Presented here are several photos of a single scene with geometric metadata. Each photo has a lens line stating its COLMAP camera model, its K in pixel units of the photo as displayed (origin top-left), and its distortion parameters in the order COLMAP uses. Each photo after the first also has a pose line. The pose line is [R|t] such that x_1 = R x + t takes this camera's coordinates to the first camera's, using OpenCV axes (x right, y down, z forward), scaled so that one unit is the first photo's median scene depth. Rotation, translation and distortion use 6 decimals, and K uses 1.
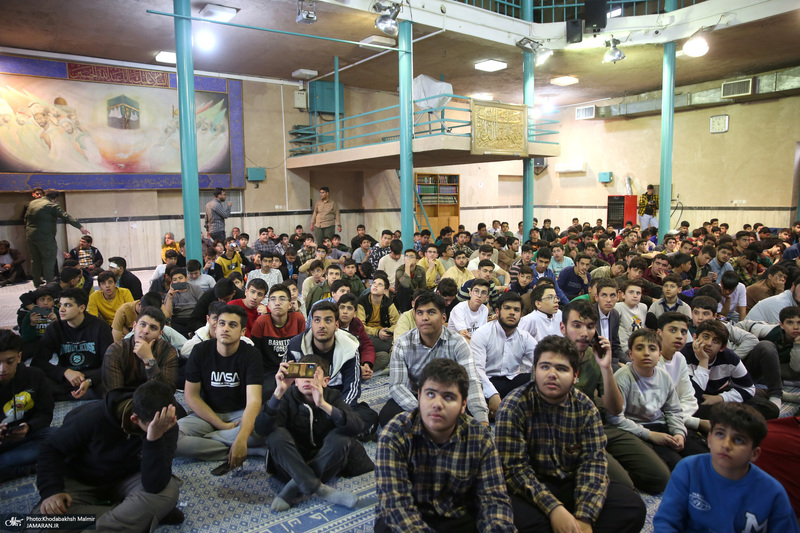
lens RADIAL K [[542.2, 0, 399.6], [0, 542.2, 268.6], [0, 0, 1]] dist [-0.077106, 0.049953]
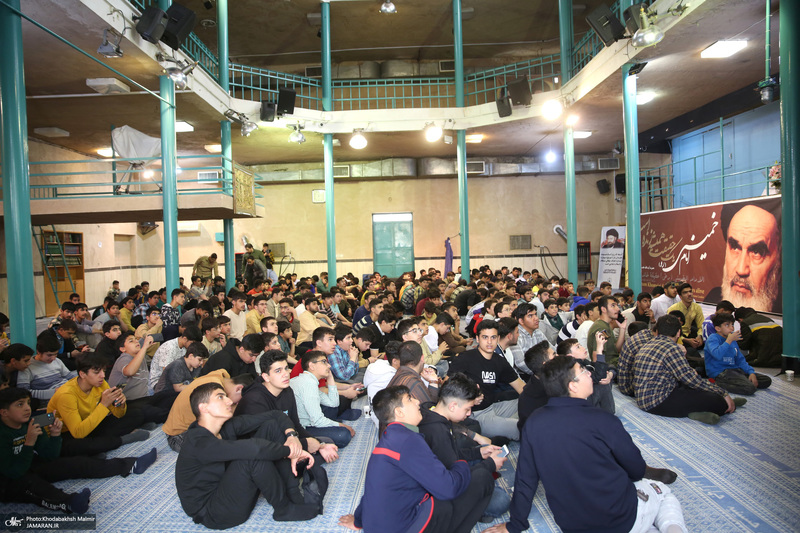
lens RADIAL K [[542.2, 0, 405.1], [0, 542.2, 265.5], [0, 0, 1]] dist [-0.077106, 0.049953]
pose [[0.592396, -0.027539, 0.805176, -0.321385], [0.124620, 0.990519, -0.057809, -0.004676], [-0.795950, 0.134587, 0.590211, 0.079601]]
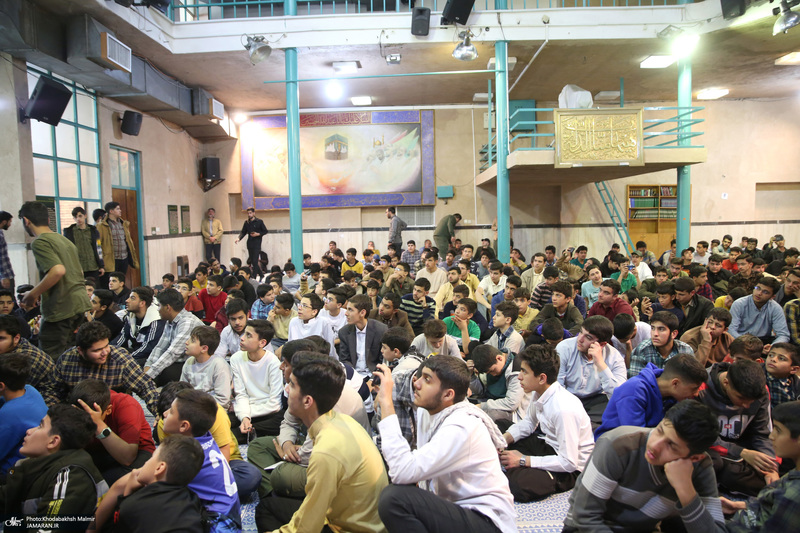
lens RADIAL K [[542.2, 0, 394.1], [0, 542.2, 265.7], [0, 0, 1]] dist [-0.077106, 0.049953]
pose [[0.783933, 0.052584, -0.618615, 0.360322], [-0.070010, 0.997539, -0.003925, -0.011872], [0.616886, 0.046386, 0.785685, 0.066170]]
